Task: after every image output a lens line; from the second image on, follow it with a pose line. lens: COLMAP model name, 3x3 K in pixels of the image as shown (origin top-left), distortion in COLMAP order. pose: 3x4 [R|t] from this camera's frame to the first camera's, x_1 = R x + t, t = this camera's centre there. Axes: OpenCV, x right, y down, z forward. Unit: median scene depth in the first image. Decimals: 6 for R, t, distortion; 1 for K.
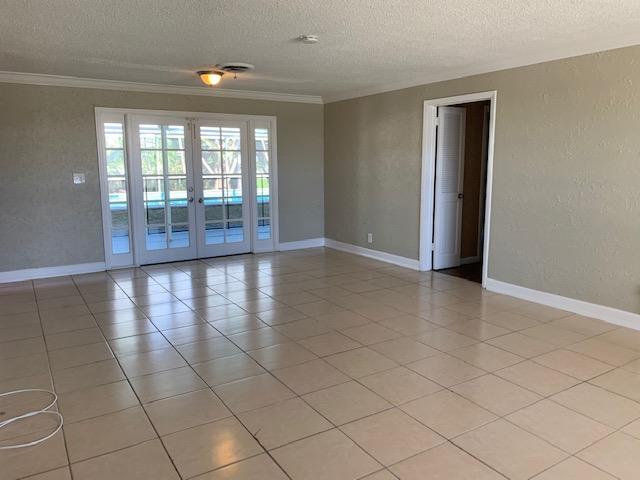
lens RADIAL K [[494.2, 0, 323.1], [0, 494.2, 238.1], [0, 0, 1]] dist [0.034660, -0.036859]
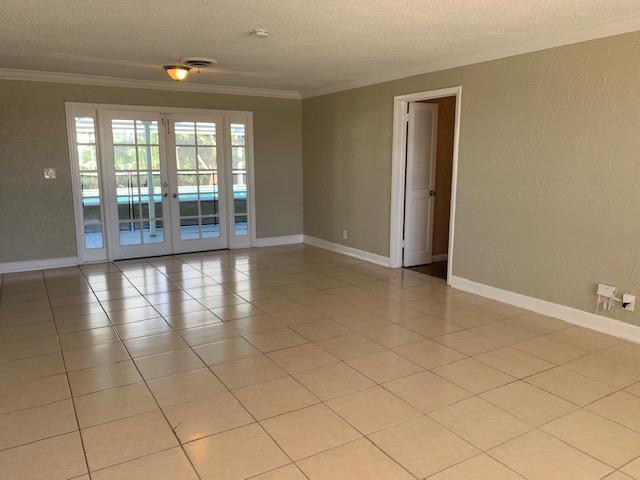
lens RADIAL K [[494.2, 0, 321.5], [0, 494.2, 244.6], [0, 0, 1]] dist [0.034660, -0.036859]
pose [[0.999874, 0.006483, -0.014465, 0.067624], [-0.006187, 0.999773, 0.020411, 0.000045], [0.014594, -0.020319, 0.999687, 0.001352]]
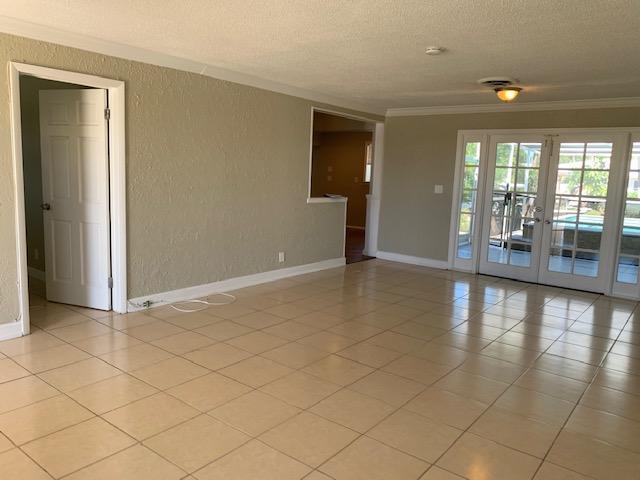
lens RADIAL K [[494.2, 0, 324.6], [0, 494.2, 237.1], [0, 0, 1]] dist [0.034660, -0.036859]
pose [[0.340594, 0.144222, -0.929083, 0.514886], [-0.188753, 0.978536, 0.082704, -0.049343], [0.921069, 0.147199, 0.360506, 0.302865]]
